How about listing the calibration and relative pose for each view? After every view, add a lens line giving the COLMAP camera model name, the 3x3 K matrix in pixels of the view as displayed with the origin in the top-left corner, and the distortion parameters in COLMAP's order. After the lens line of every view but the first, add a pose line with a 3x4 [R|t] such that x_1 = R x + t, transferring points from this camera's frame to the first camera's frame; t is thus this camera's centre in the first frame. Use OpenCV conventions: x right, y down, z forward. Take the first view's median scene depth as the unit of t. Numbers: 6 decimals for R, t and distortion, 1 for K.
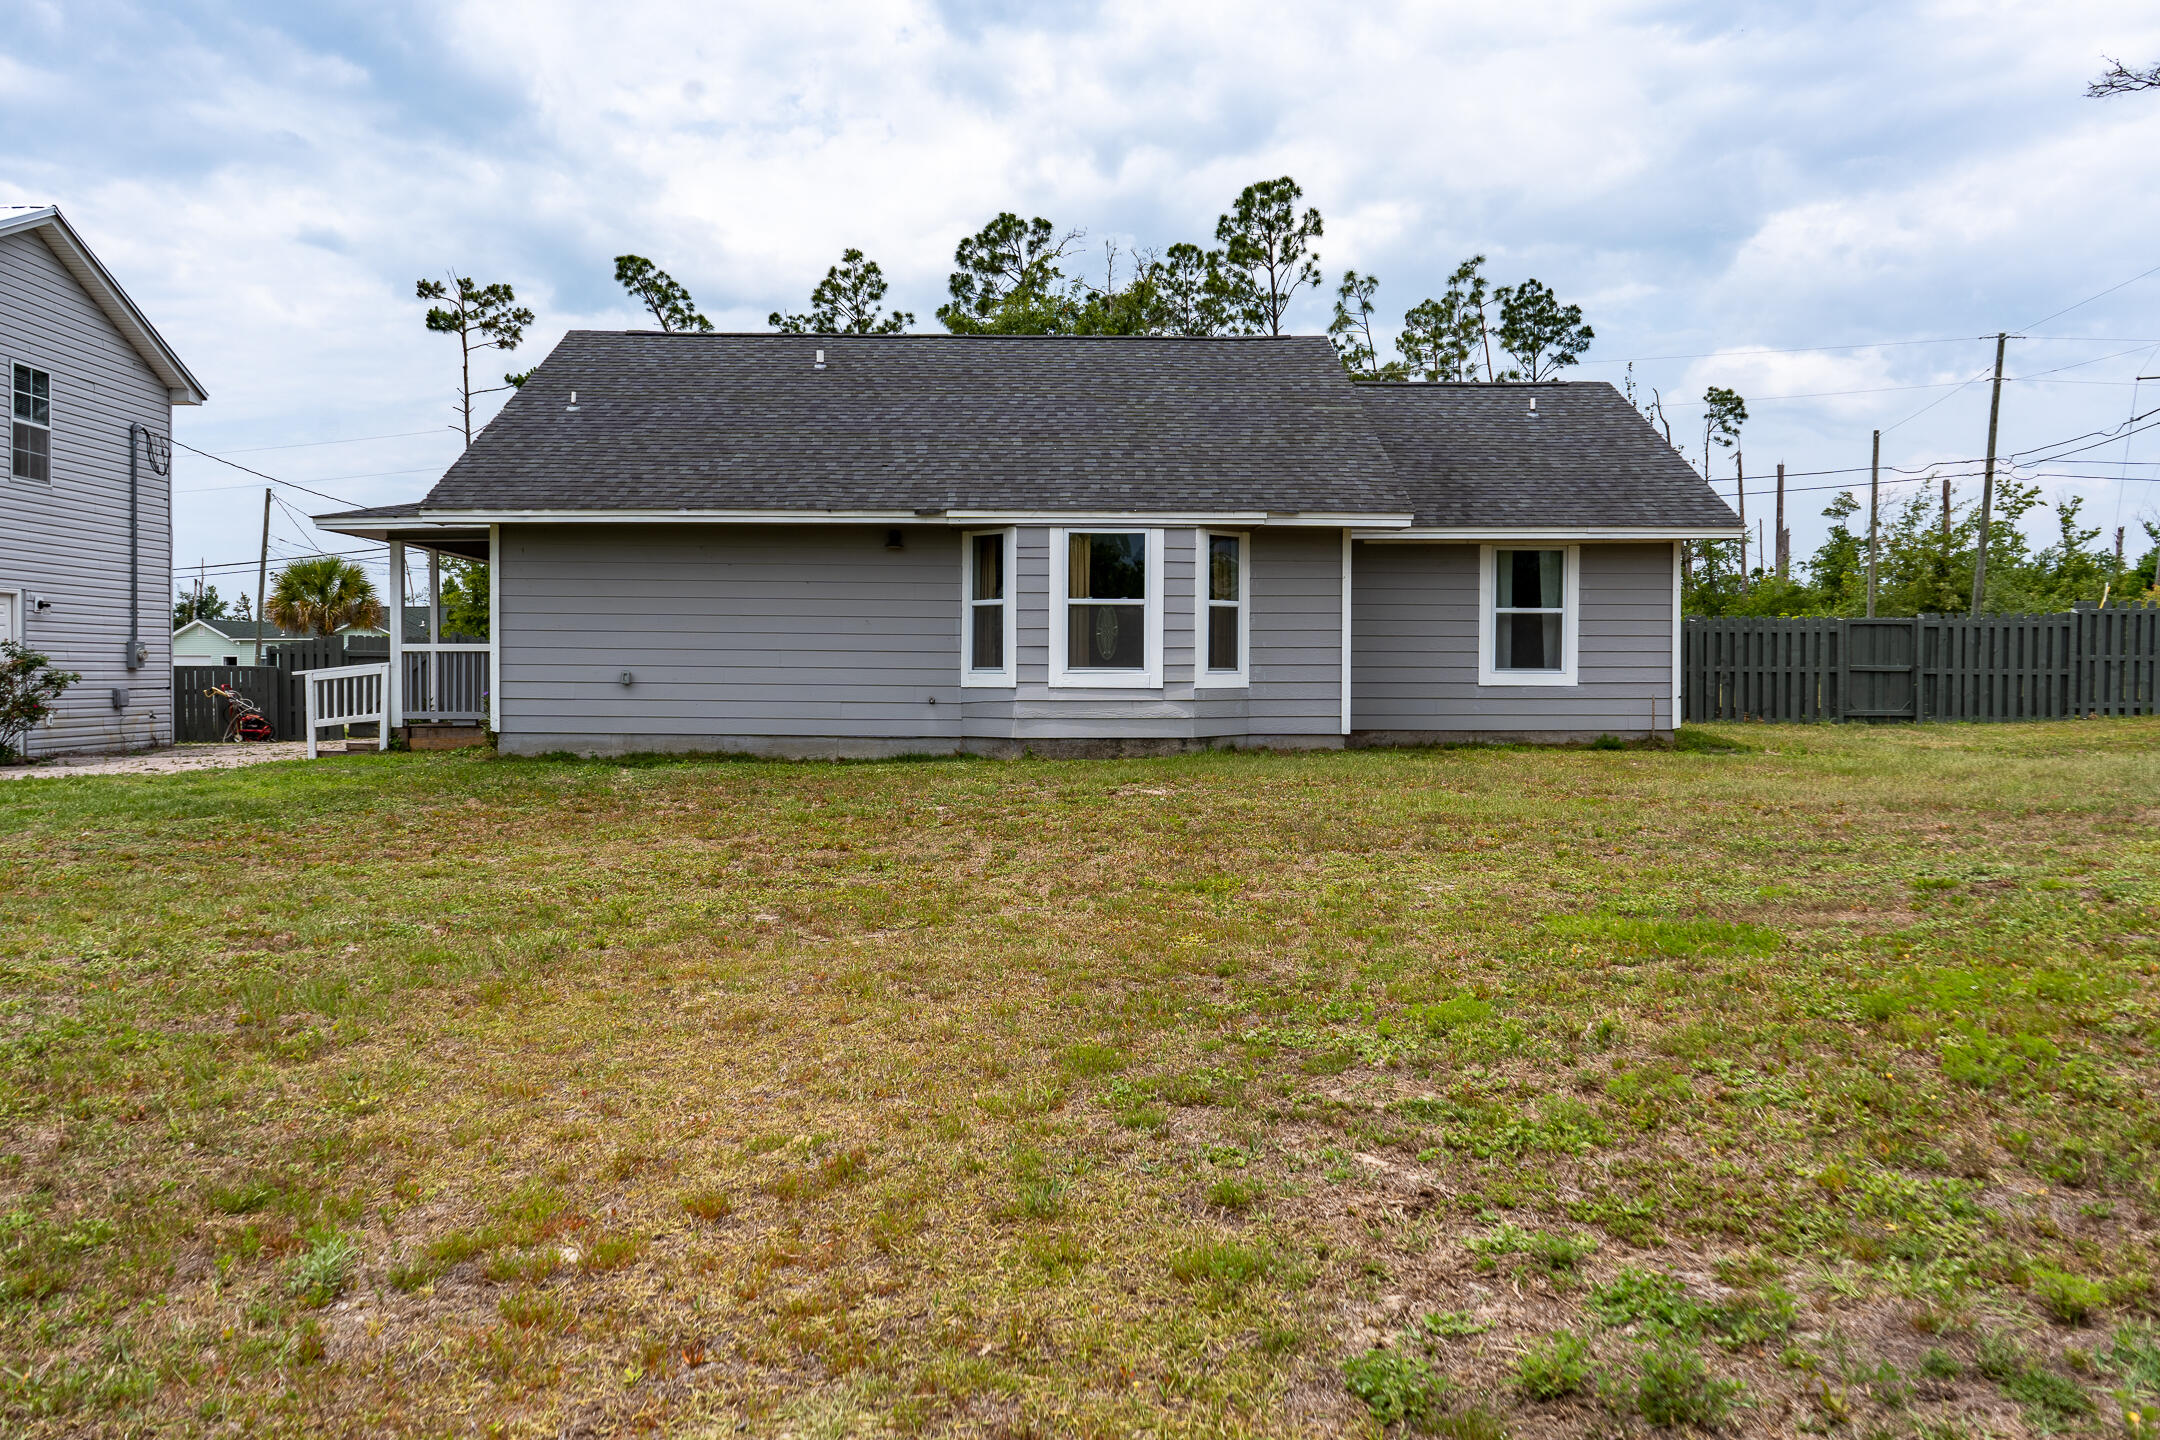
lens RADIAL K [[1713.9, 0, 1074.6], [0, 1713.9, 706.0], [0, 0, 1]] dist [-0.024922, -0.024264]
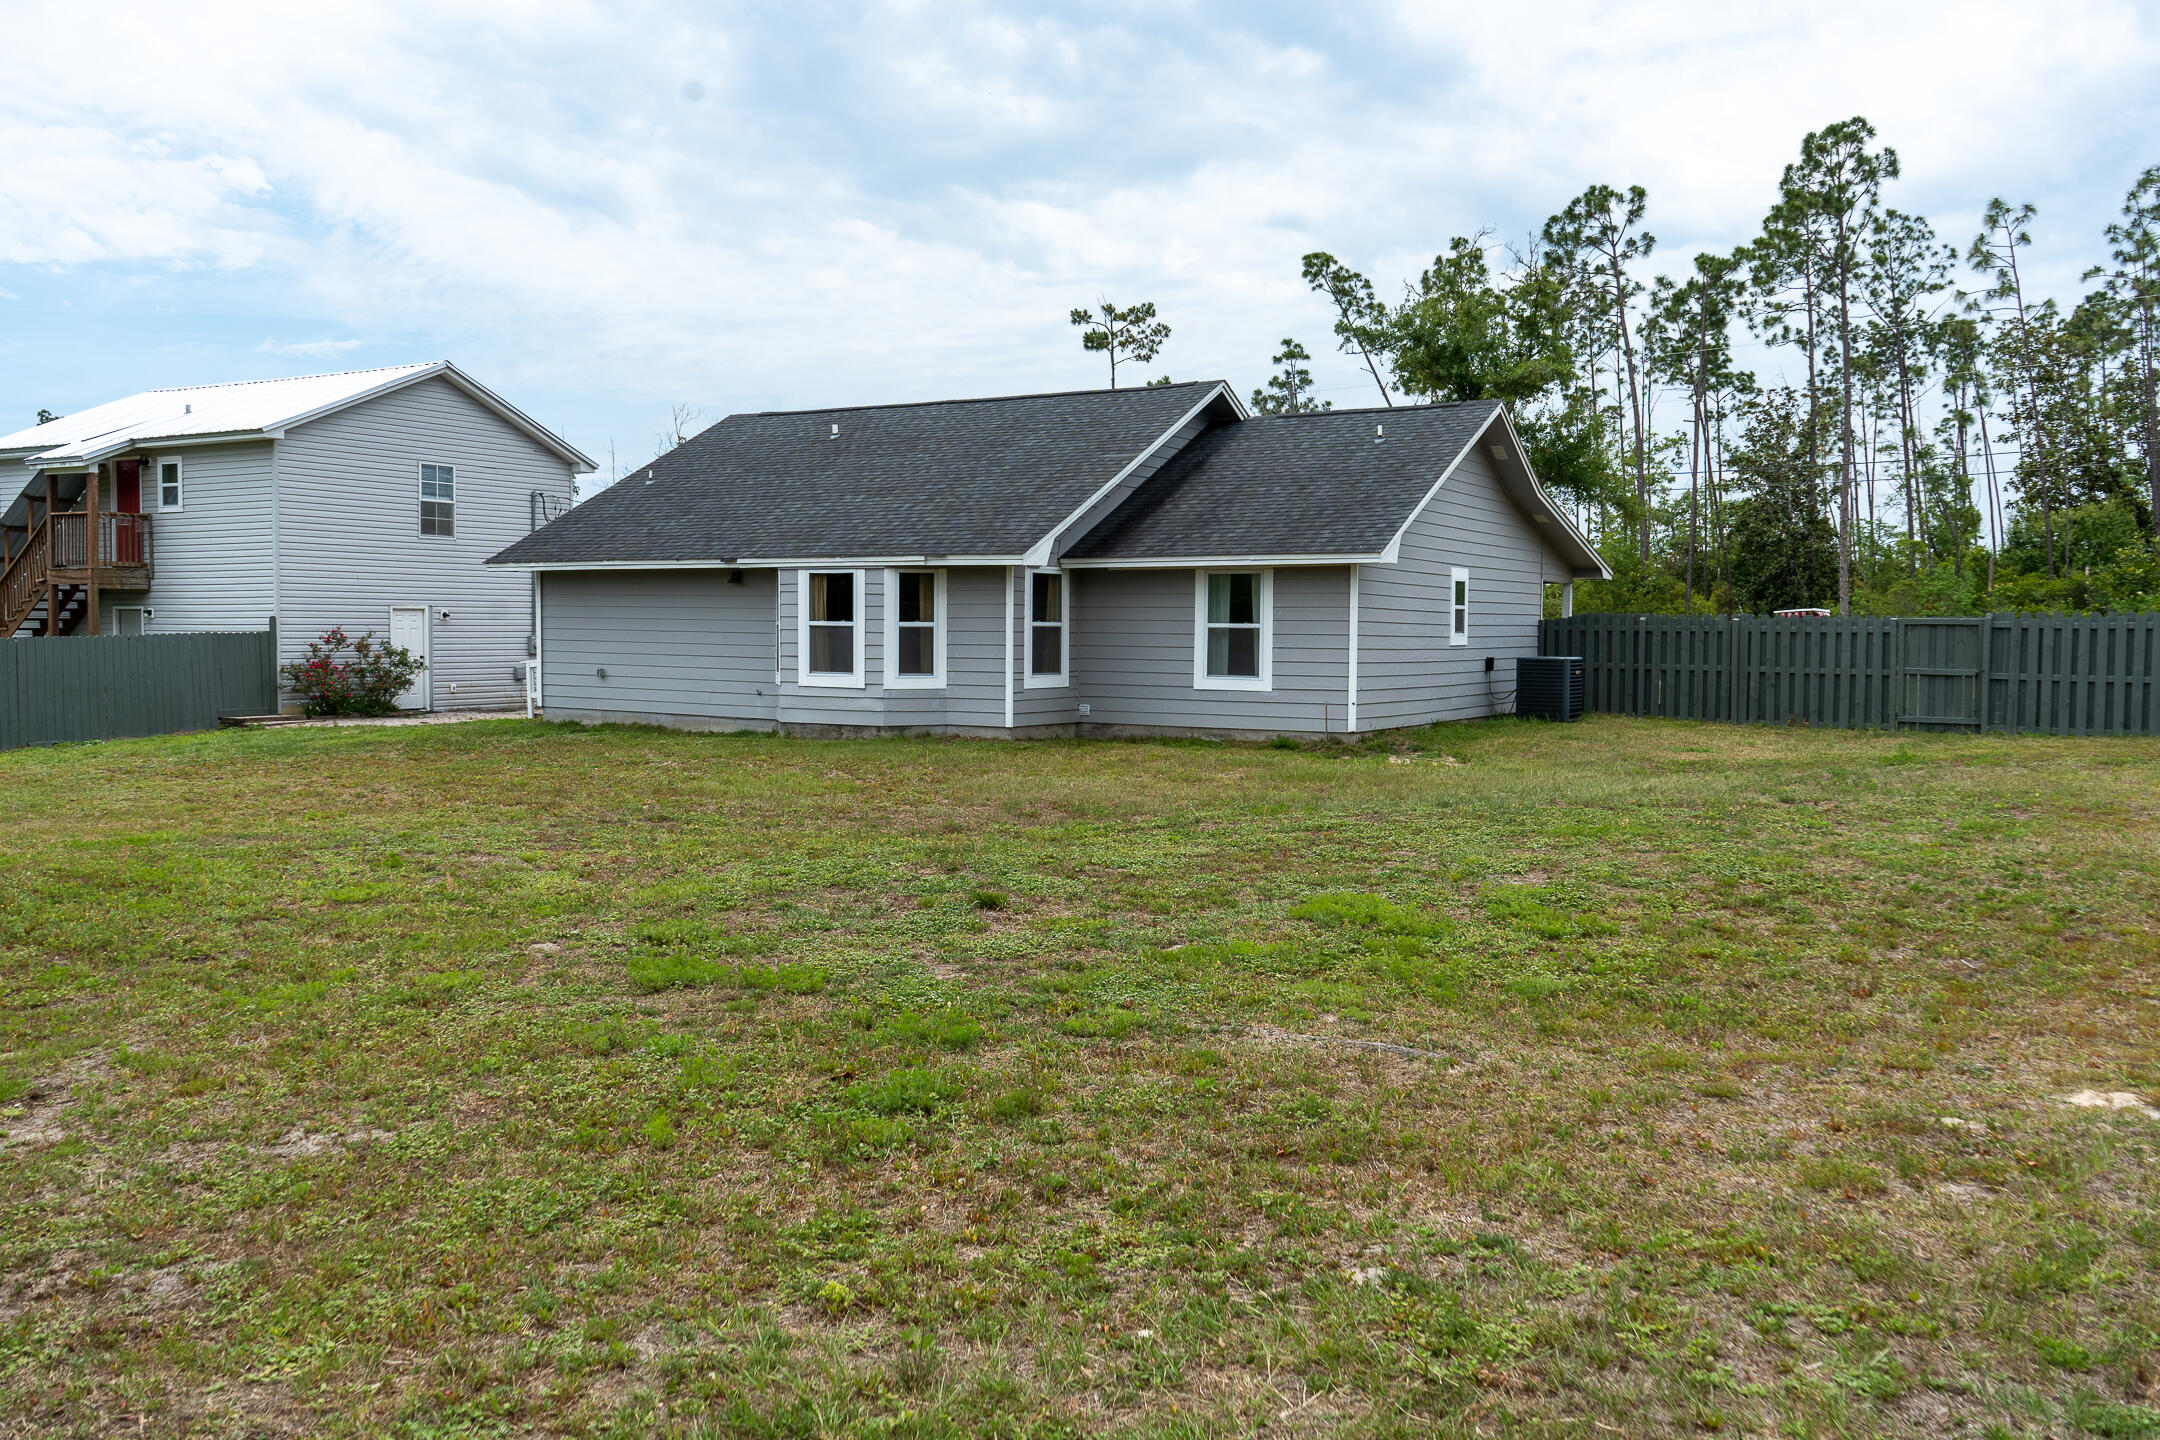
lens RADIAL K [[1713.9, 0, 1068.1], [0, 1713.9, 721.3], [0, 0, 1]] dist [-0.024922, -0.024264]
pose [[0.850677, 0.032572, -0.524679, 0.557177], [-0.014379, 0.999147, 0.038713, -0.024314], [0.525492, -0.025388, 0.850420, -0.035135]]
